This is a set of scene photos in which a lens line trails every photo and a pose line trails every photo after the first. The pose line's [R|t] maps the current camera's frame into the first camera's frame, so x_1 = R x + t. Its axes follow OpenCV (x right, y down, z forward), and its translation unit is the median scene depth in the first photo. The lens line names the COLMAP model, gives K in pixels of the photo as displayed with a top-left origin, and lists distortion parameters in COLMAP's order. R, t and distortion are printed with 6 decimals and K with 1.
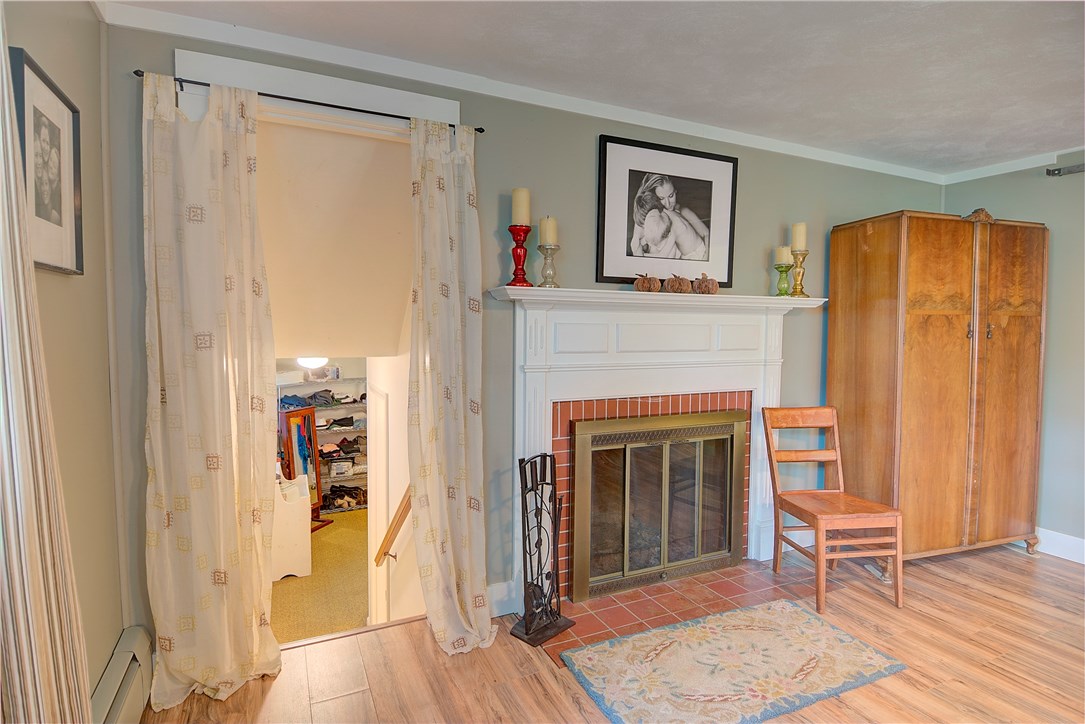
lens RADIAL K [[563.8, 0, 550.1], [0, 563.8, 363.0], [0, 0, 1]] dist [0.028885, -0.037339]
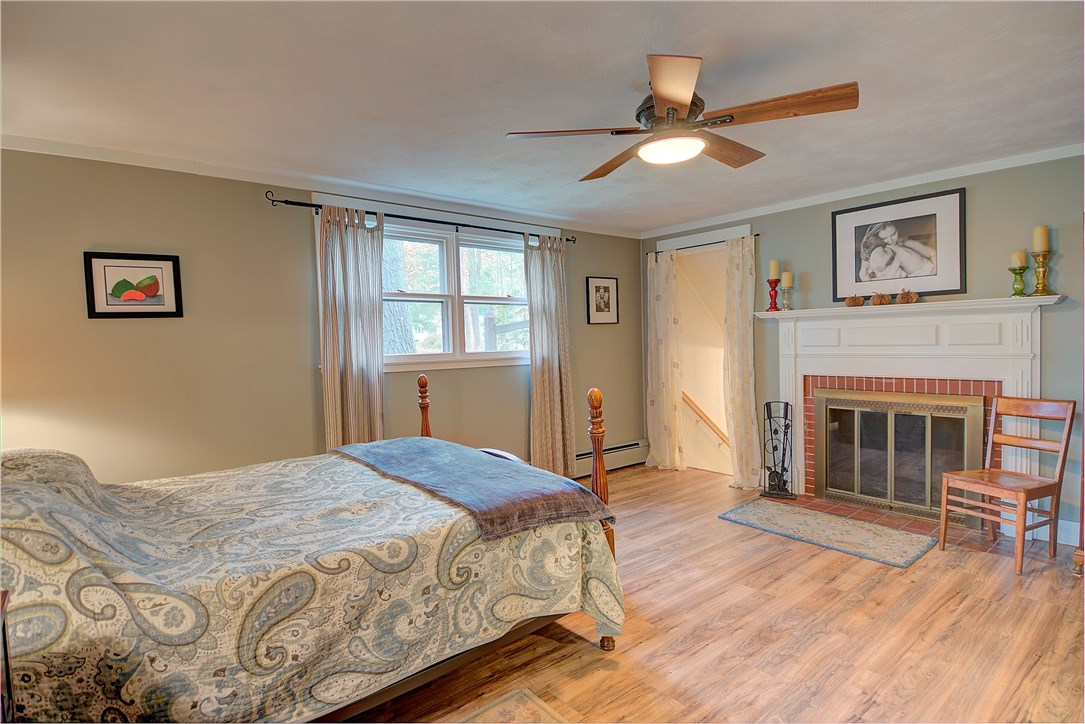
lens RADIAL K [[563.8, 0, 539.9], [0, 563.8, 367.8], [0, 0, 1]] dist [0.028885, -0.037339]
pose [[0.233868, 0.034148, -0.971668, 1.680336], [-0.031241, 0.999131, 0.027594, 0.027559], [0.971766, 0.023903, 0.234732, -0.208962]]
